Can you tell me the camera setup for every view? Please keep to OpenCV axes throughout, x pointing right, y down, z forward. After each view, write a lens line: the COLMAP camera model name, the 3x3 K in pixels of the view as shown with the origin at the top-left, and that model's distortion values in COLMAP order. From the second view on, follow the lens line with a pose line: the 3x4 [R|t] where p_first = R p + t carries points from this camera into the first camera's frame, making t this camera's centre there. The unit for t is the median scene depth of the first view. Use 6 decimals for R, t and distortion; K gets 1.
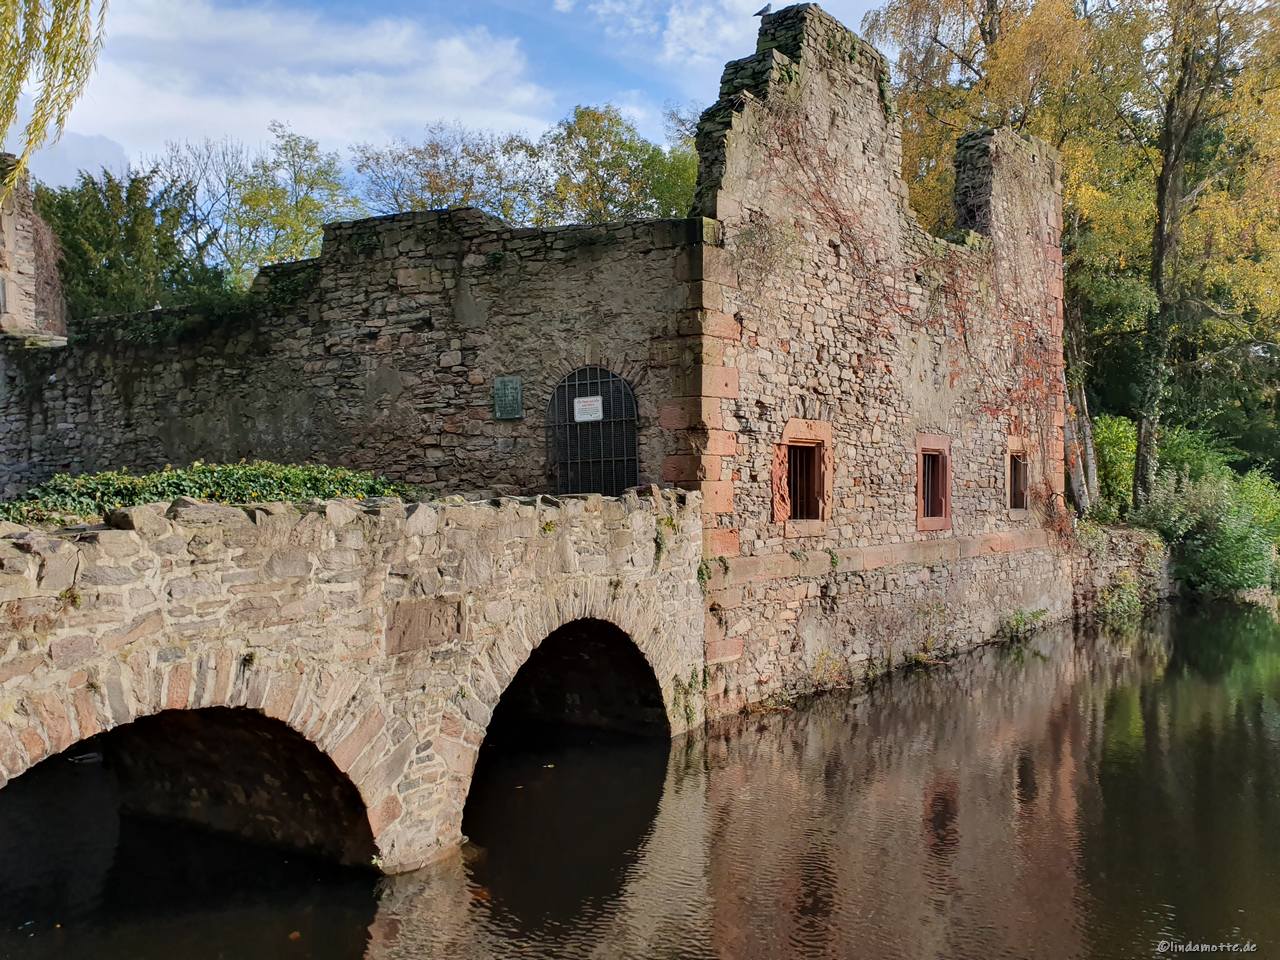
lens RADIAL K [[996.8, 0, 648.1], [0, 996.8, 473.1], [0, 0, 1]] dist [0.152803, -0.353212]
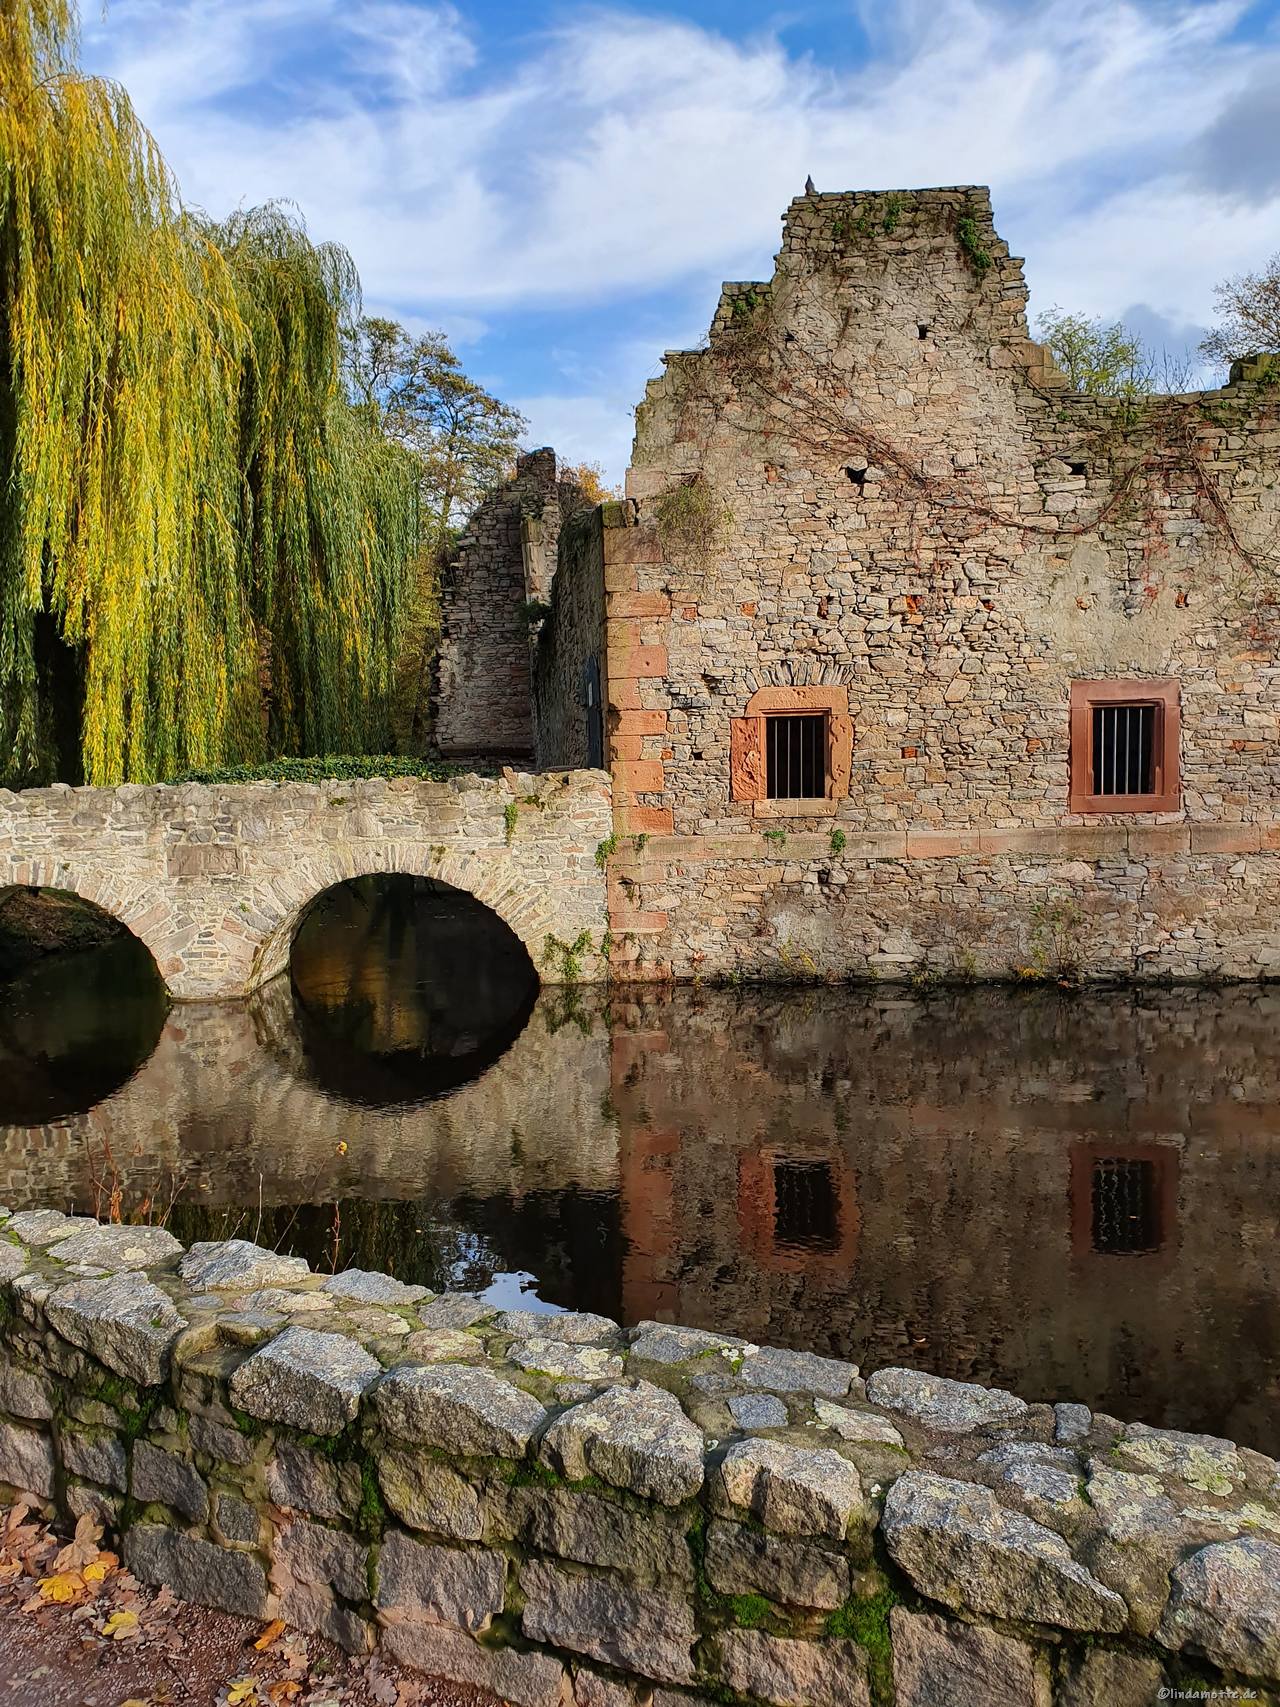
lens RADIAL K [[1329.3, 0, 640.9], [0, 1329.3, 886.0], [0, 0, 1]] dist [0.152803, -0.353212]
pose [[0.578949, 0.060169, -0.813140, 1.098756], [0.035580, 0.994459, 0.098918, 0.001441], [0.814587, -0.086200, 0.573601, 0.187062]]
